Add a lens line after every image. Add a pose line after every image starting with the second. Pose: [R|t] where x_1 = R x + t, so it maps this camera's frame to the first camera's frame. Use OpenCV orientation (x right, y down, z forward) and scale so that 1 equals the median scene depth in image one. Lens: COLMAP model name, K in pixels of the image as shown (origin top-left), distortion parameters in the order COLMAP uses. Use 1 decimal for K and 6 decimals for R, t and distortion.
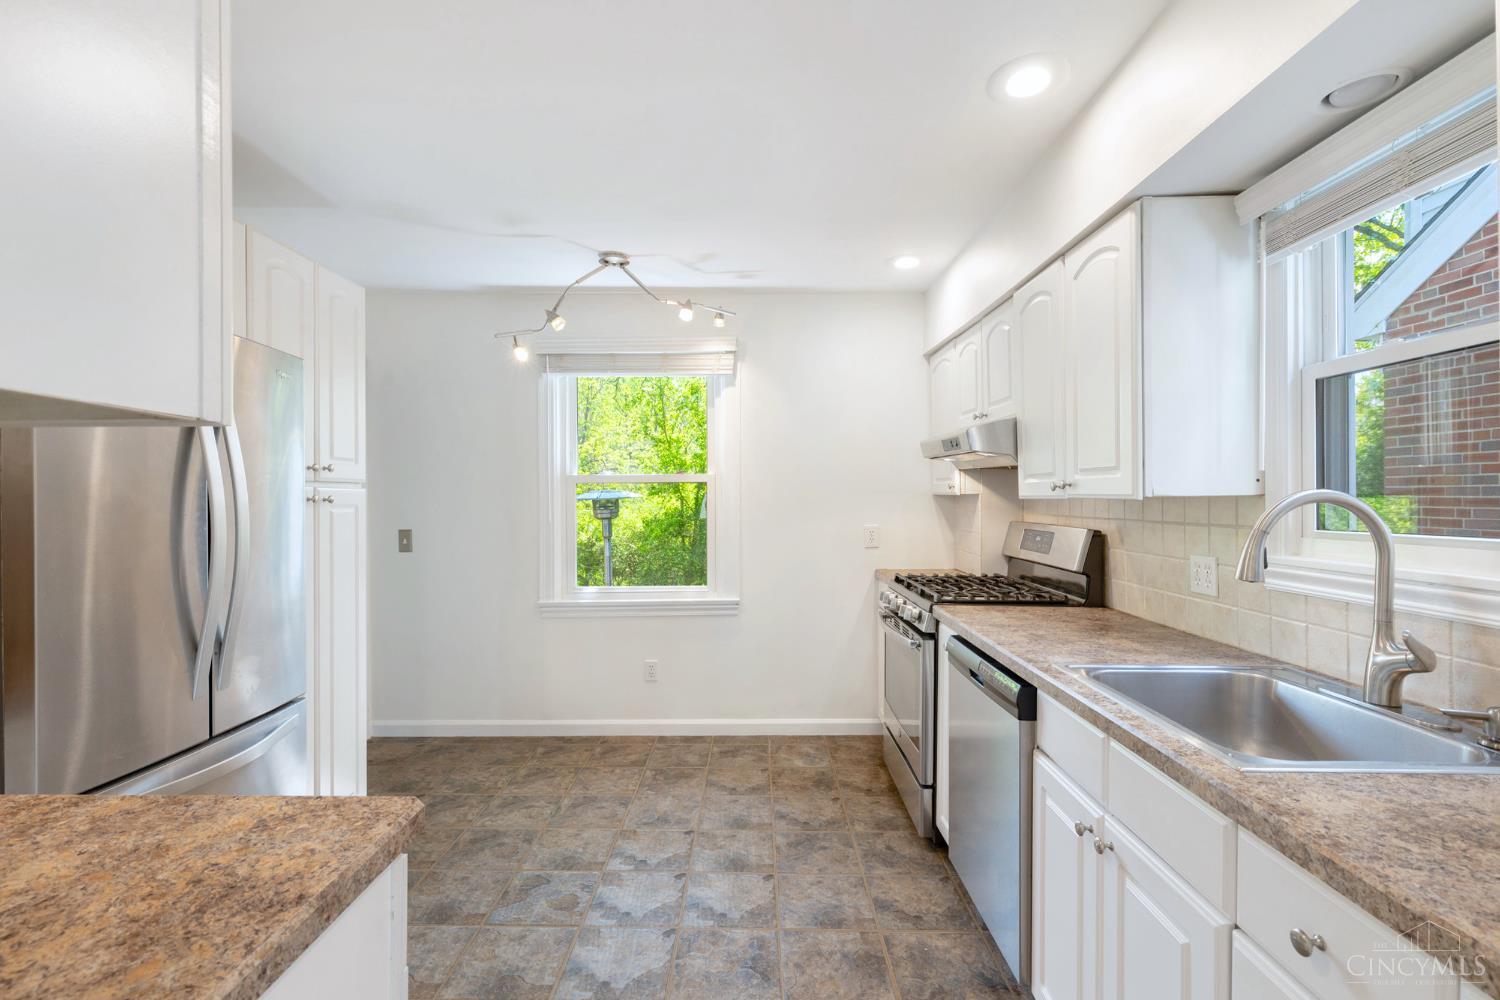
lens RADIAL K [[670.9, 0, 753.2], [0, 670.9, 500.0], [0, 0, 1]] dist [0.008227, -0.002703]
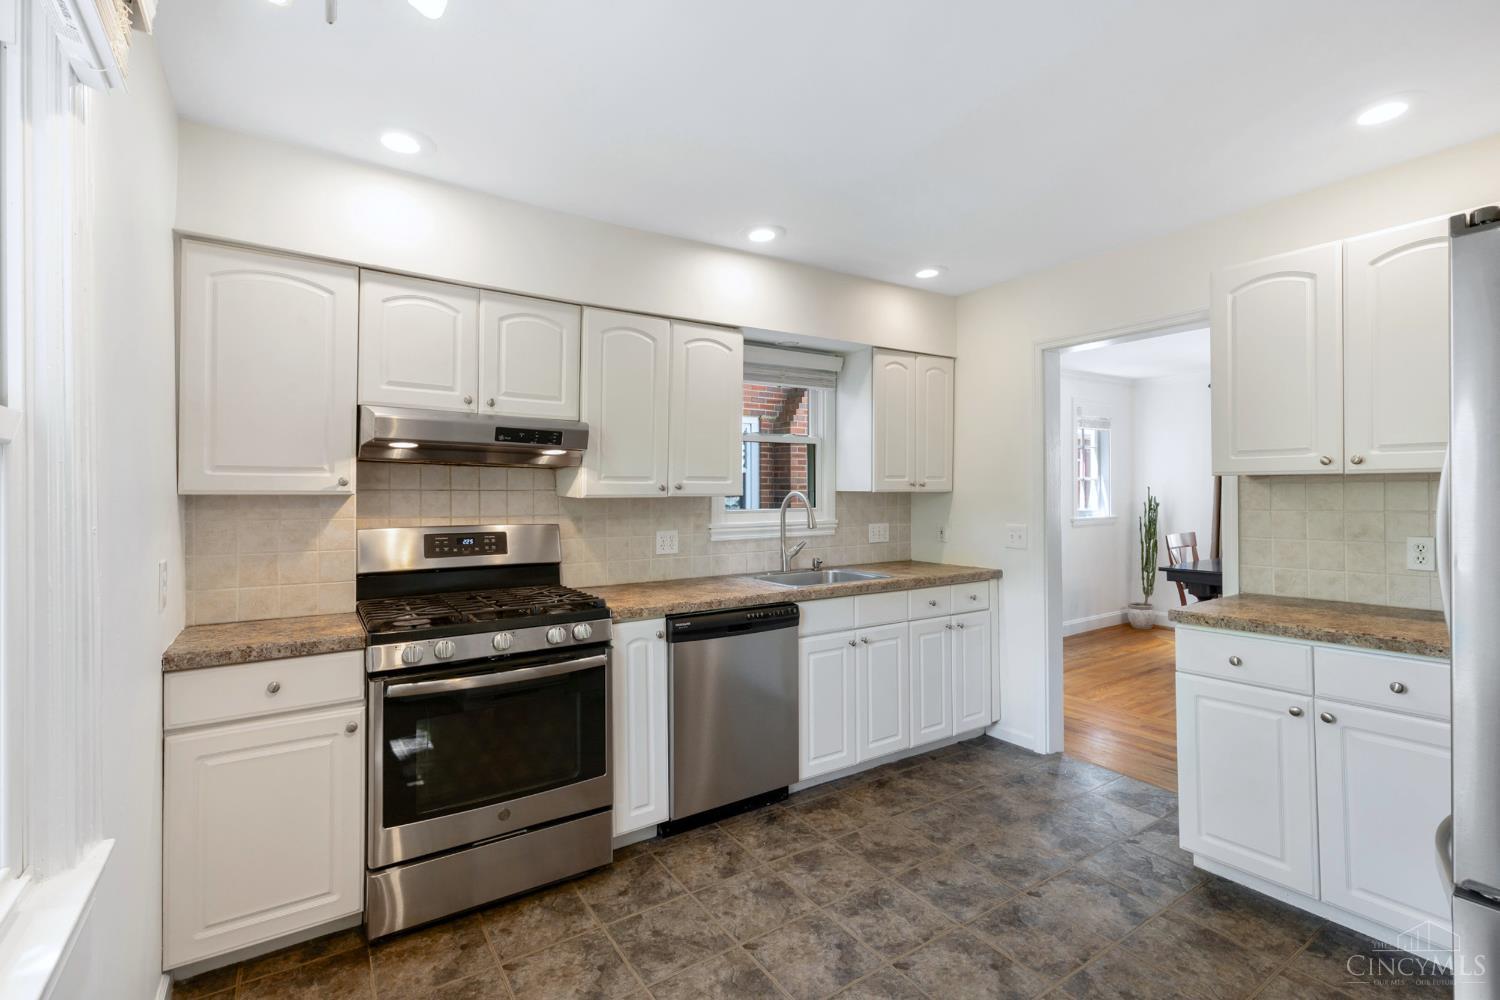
lens RADIAL K [[670.9, 0, 740.3], [0, 670.9, 489.1], [0, 0, 1]] dist [0.008227, -0.002703]
pose [[-0.545597, 0.008737, 0.838002, -0.814877], [0.009494, 0.999946, -0.004245, -0.011341], [-0.837994, 0.005640, -0.545651, 1.751371]]
